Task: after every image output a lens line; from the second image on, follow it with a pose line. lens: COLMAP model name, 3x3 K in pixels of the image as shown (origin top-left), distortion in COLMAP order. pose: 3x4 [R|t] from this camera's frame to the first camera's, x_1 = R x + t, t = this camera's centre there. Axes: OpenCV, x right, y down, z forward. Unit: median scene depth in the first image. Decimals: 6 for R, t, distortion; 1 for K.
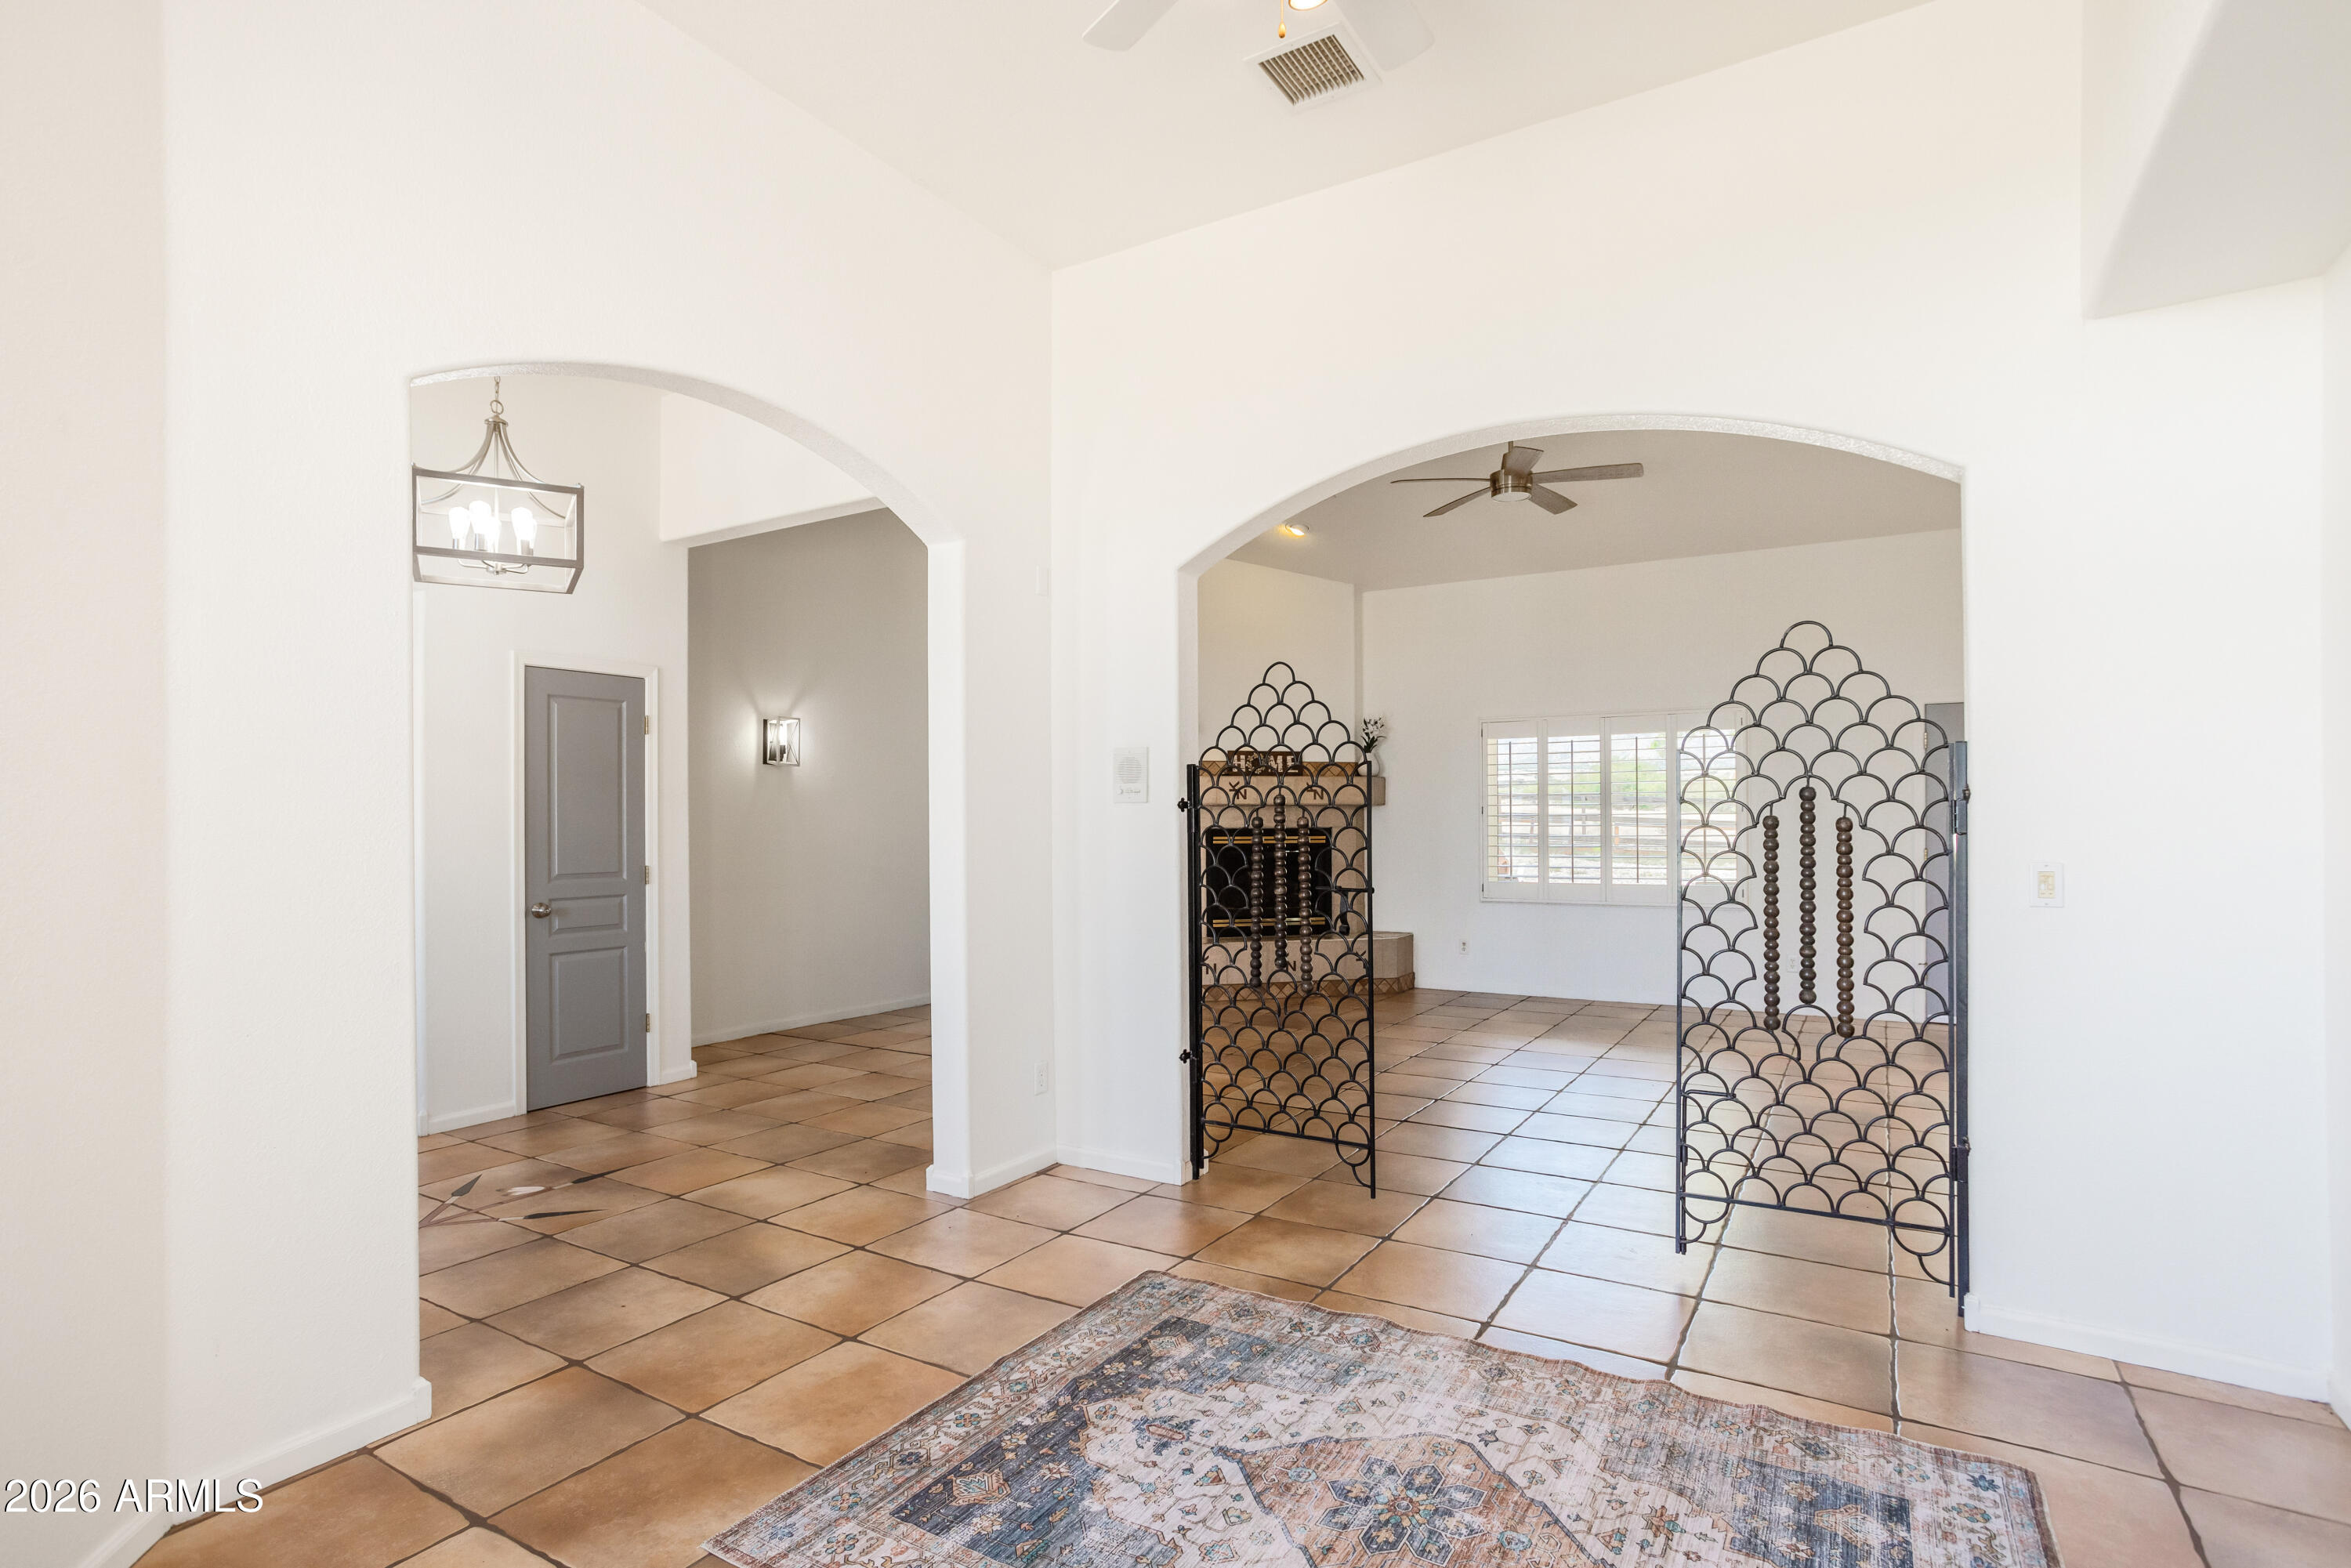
lens RADIAL K [[1148.3, 0, 1165.5], [0, 1148.3, 796.3], [0, 0, 1]] dist [-0.014964, 0.004288]
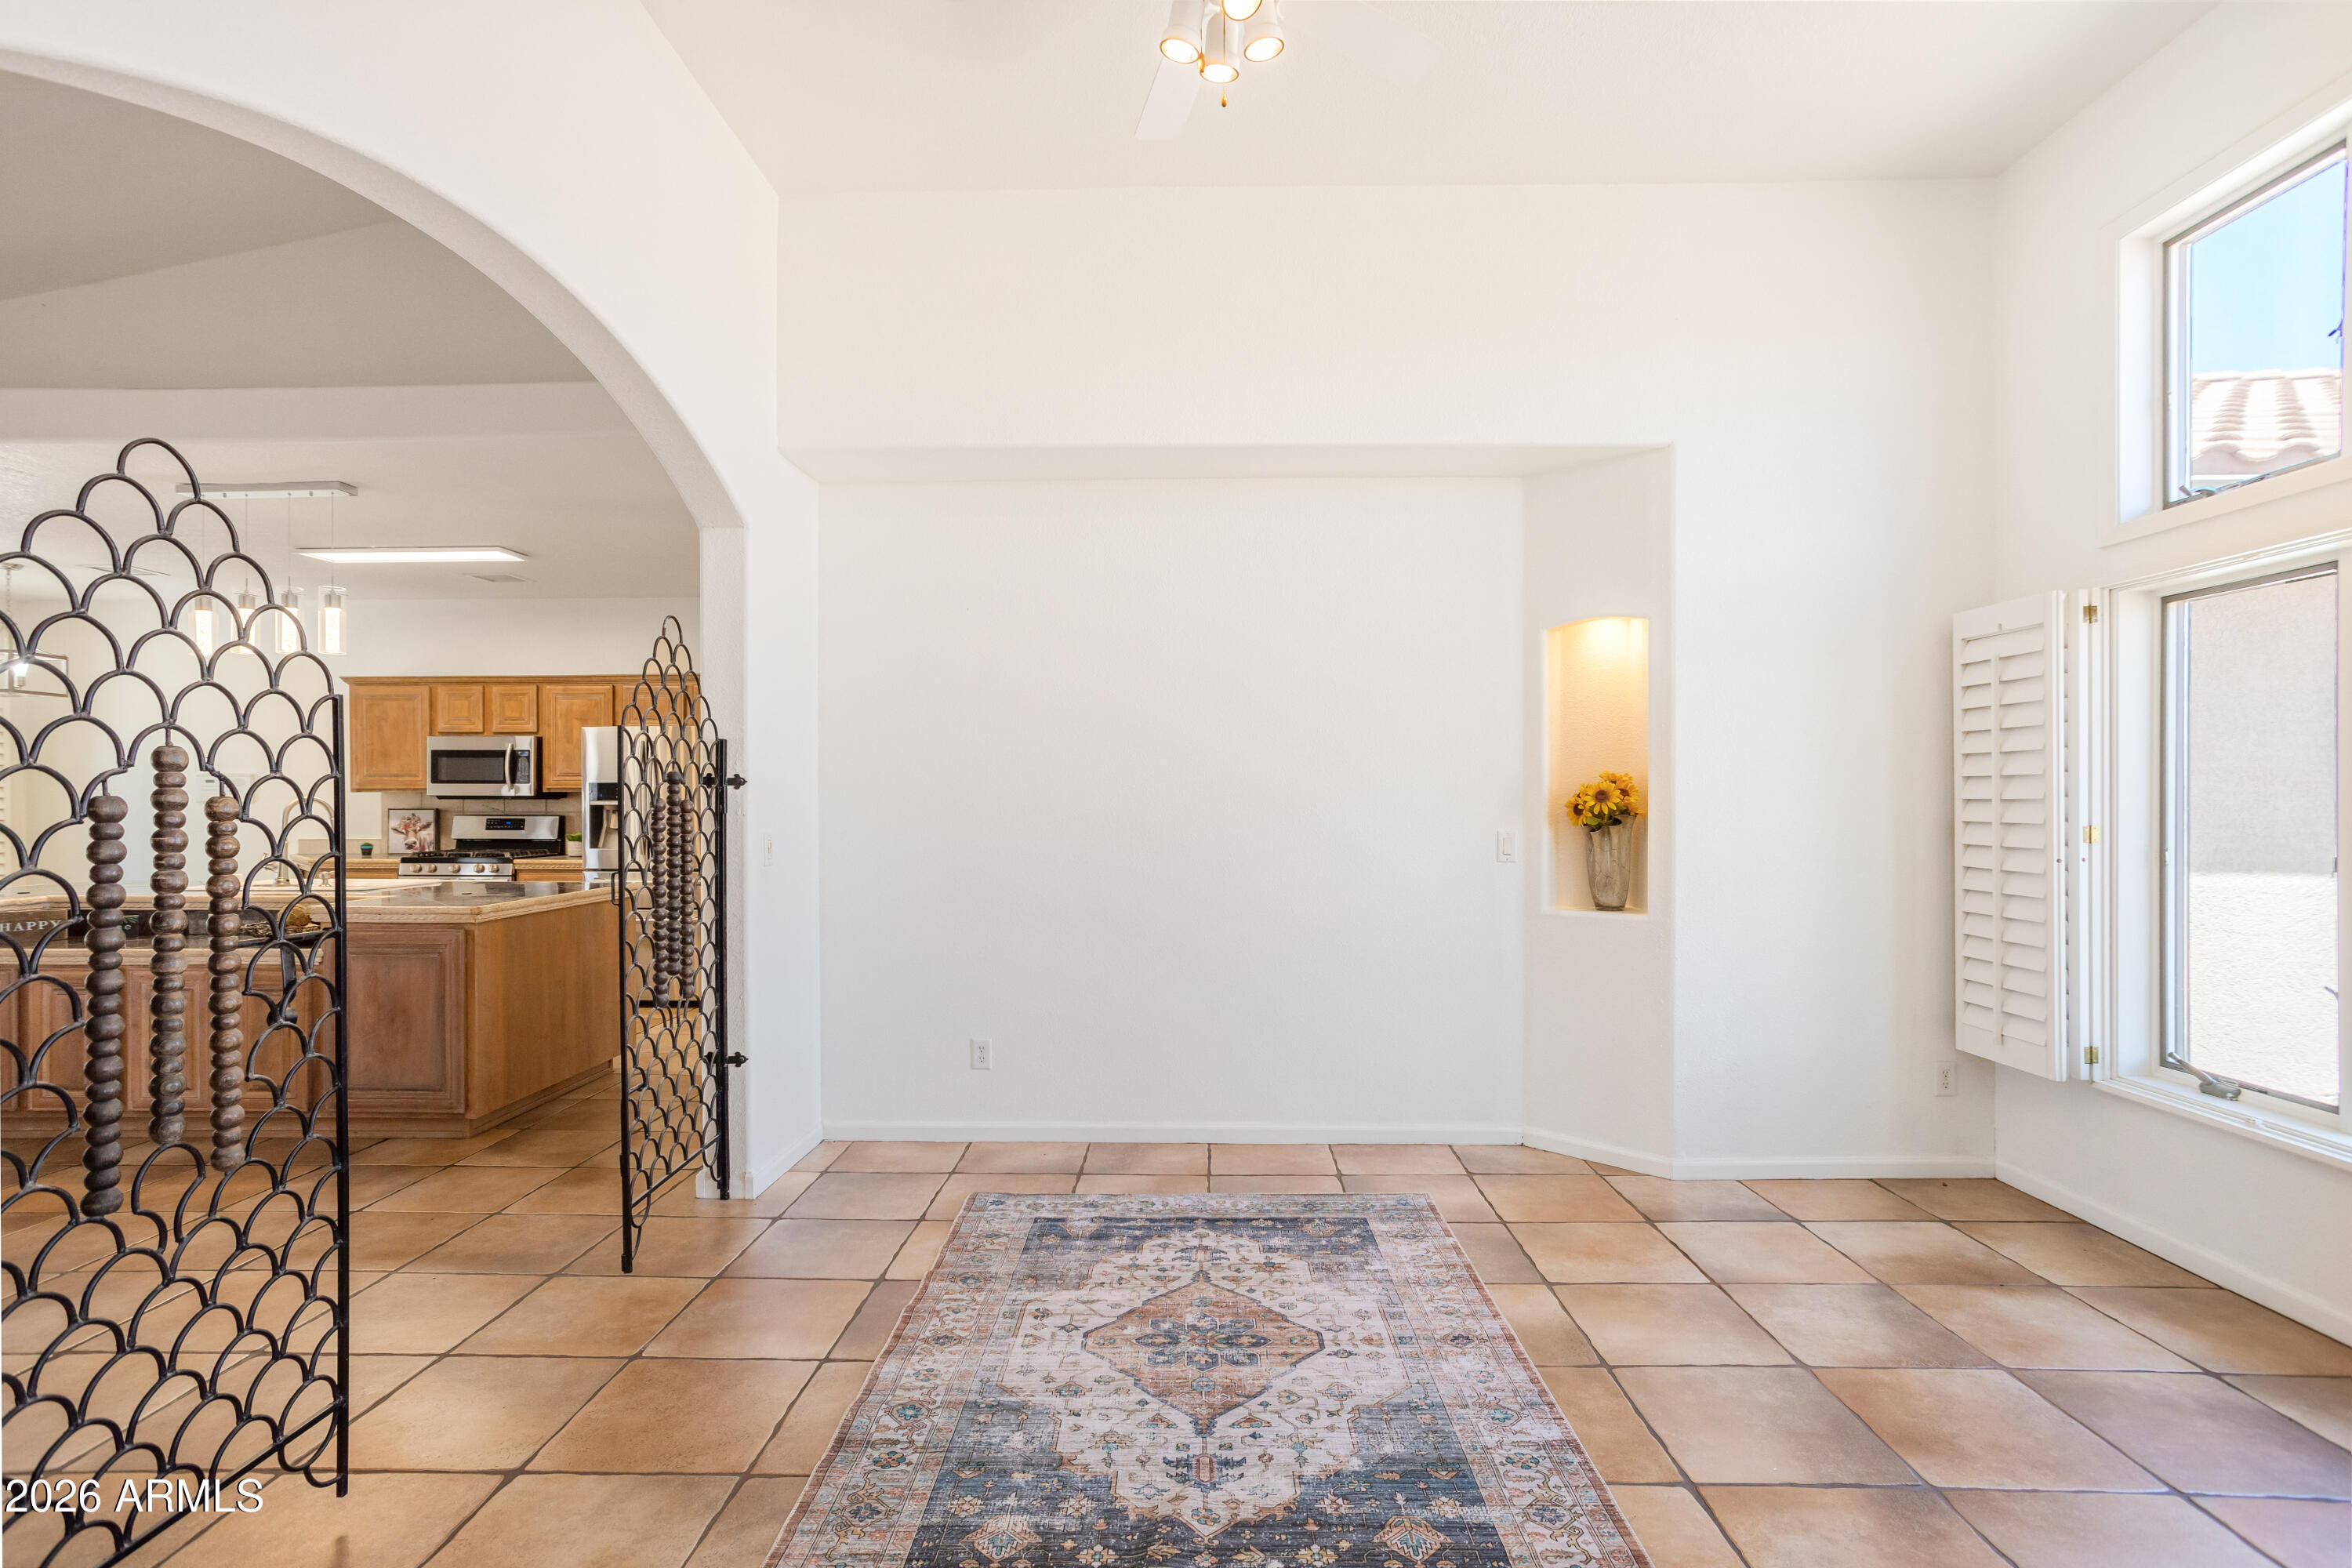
lens RADIAL K [[1148.8, 0, 1196.8], [0, 1148.8, 795.0], [0, 0, 1]] dist [-0.014964, 0.004288]
pose [[-0.522467, 0.012080, 0.852574, -0.799833], [-0.014947, 0.999616, -0.023324, 0.045289], [-0.852529, -0.024930, -0.522086, 1.538892]]
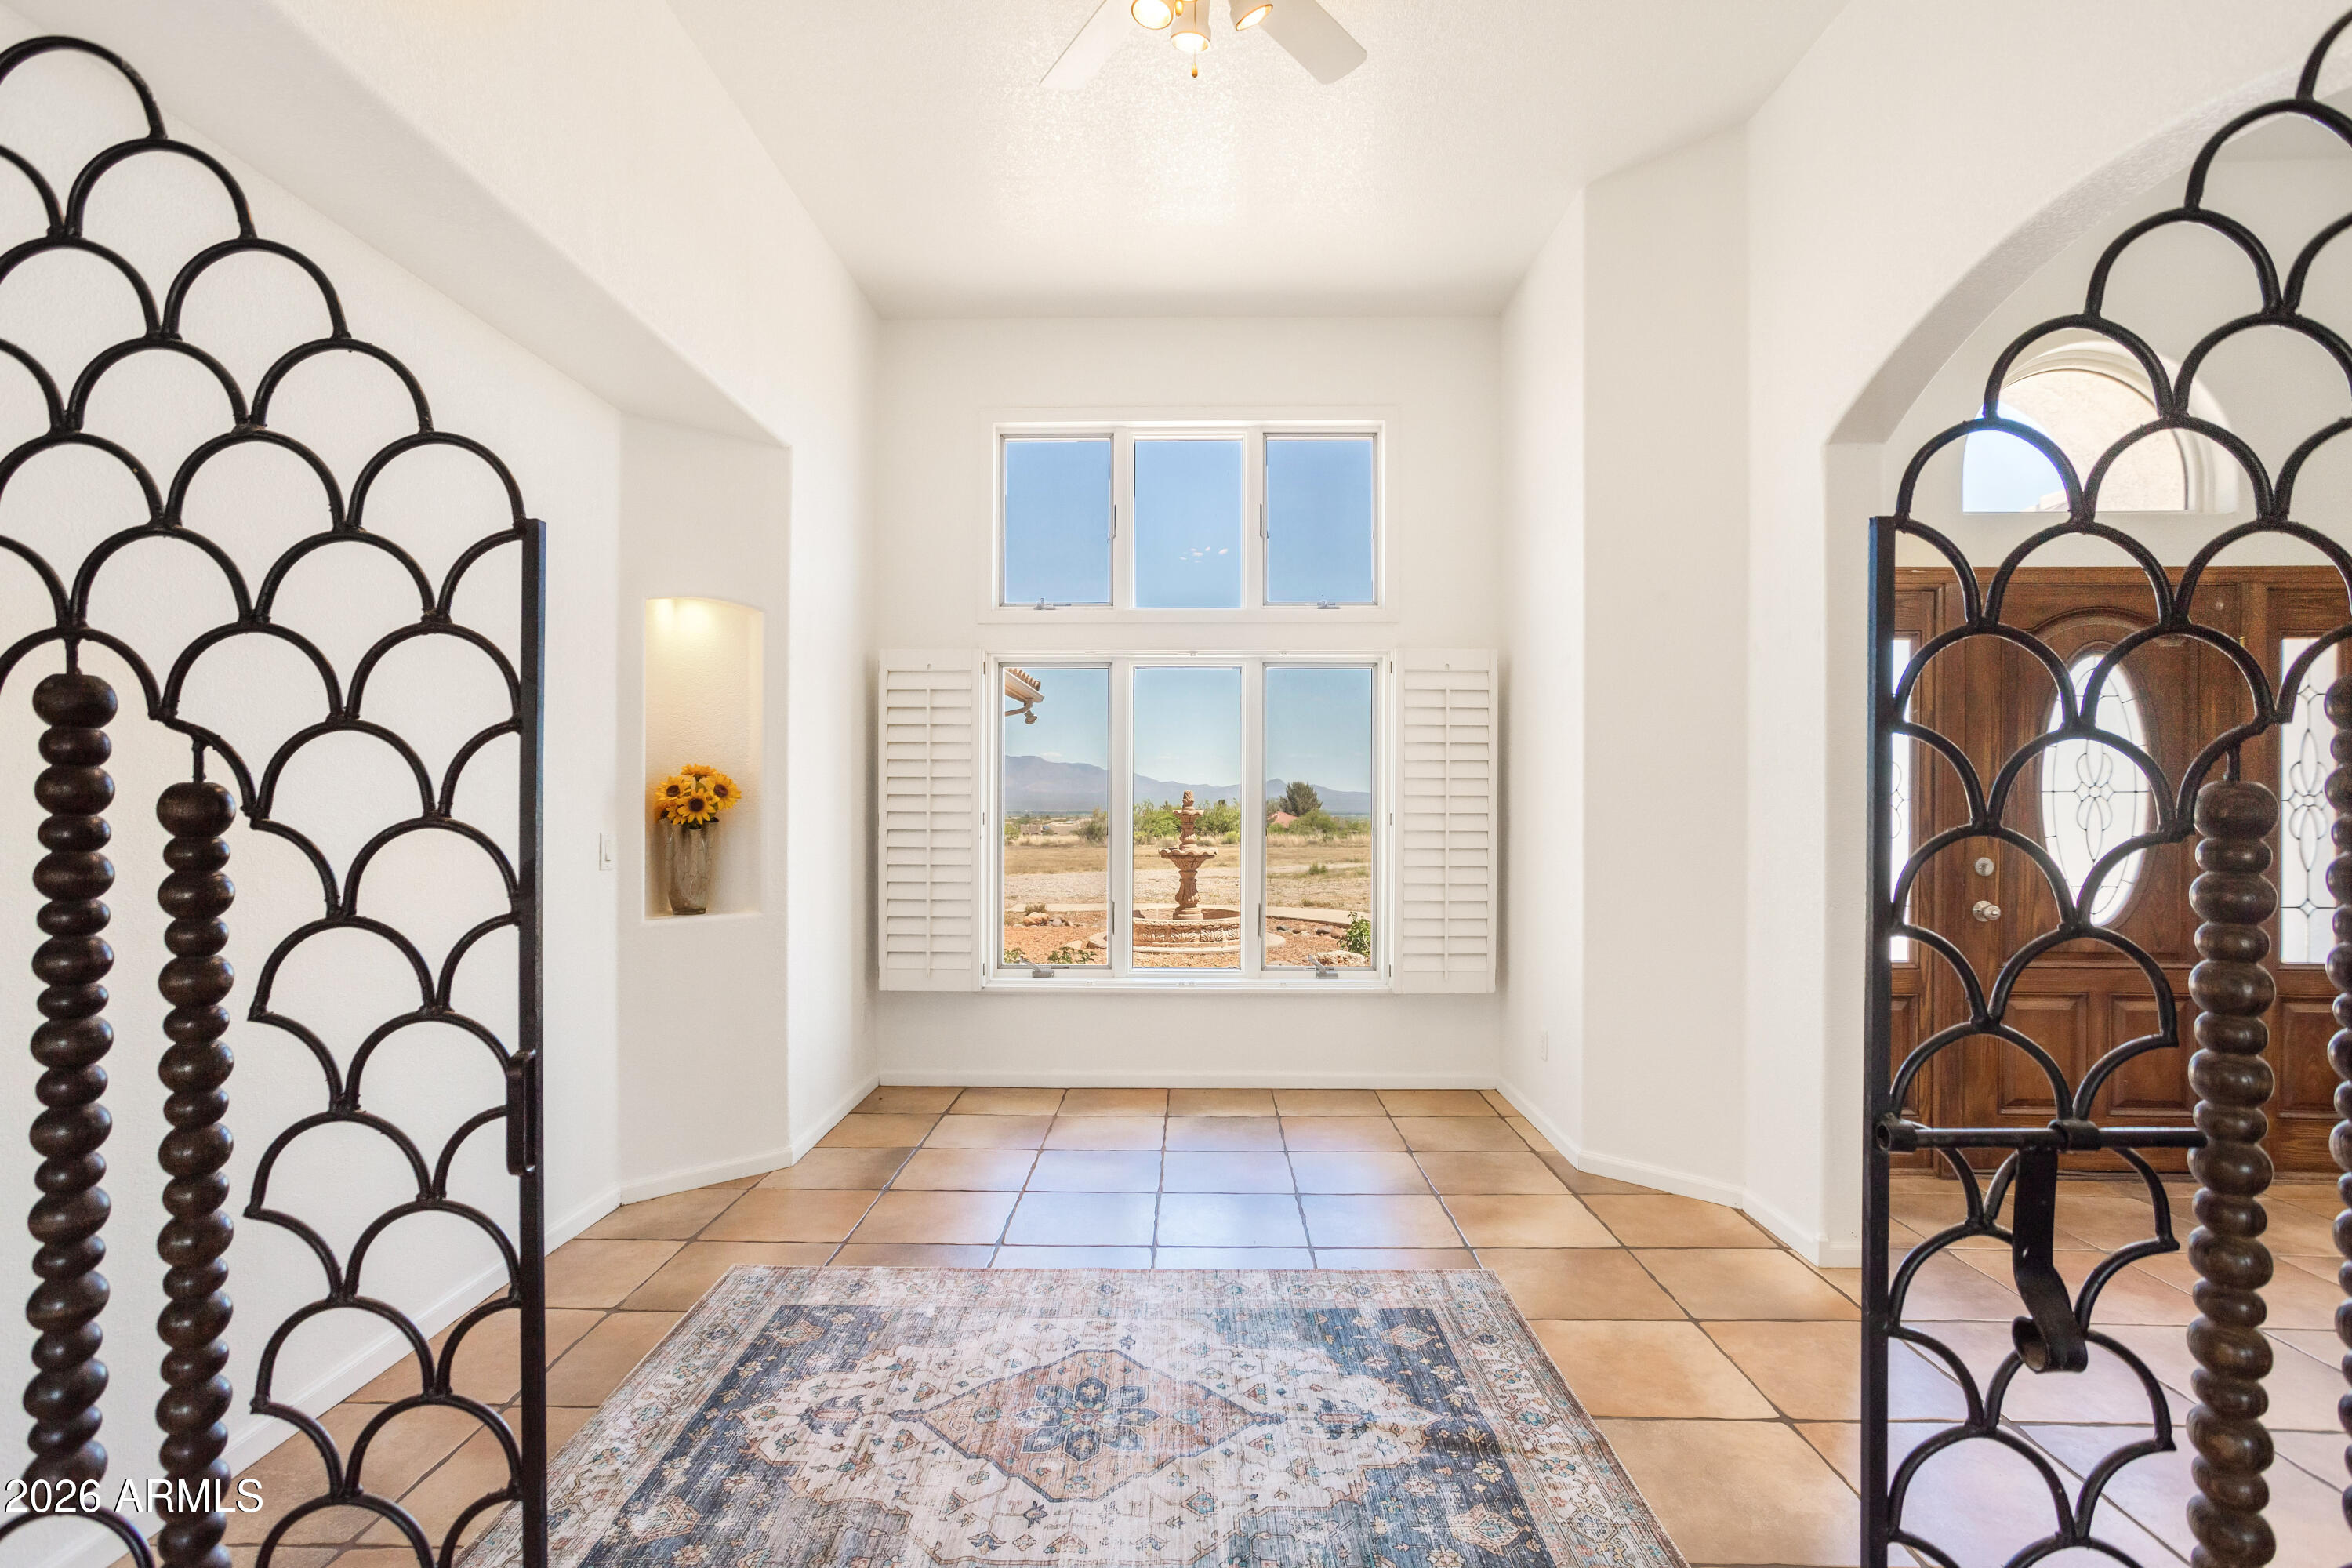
lens RADIAL K [[1148.8, 0, 1167.9], [0, 1148.8, 802.5], [0, 0, 1]] dist [-0.014964, 0.004288]
pose [[-0.857722, 0.008310, -0.514046, 0.643649], [0.015471, 0.999834, -0.009652, 0.040021], [0.513881, -0.016232, -0.857708, 1.825137]]
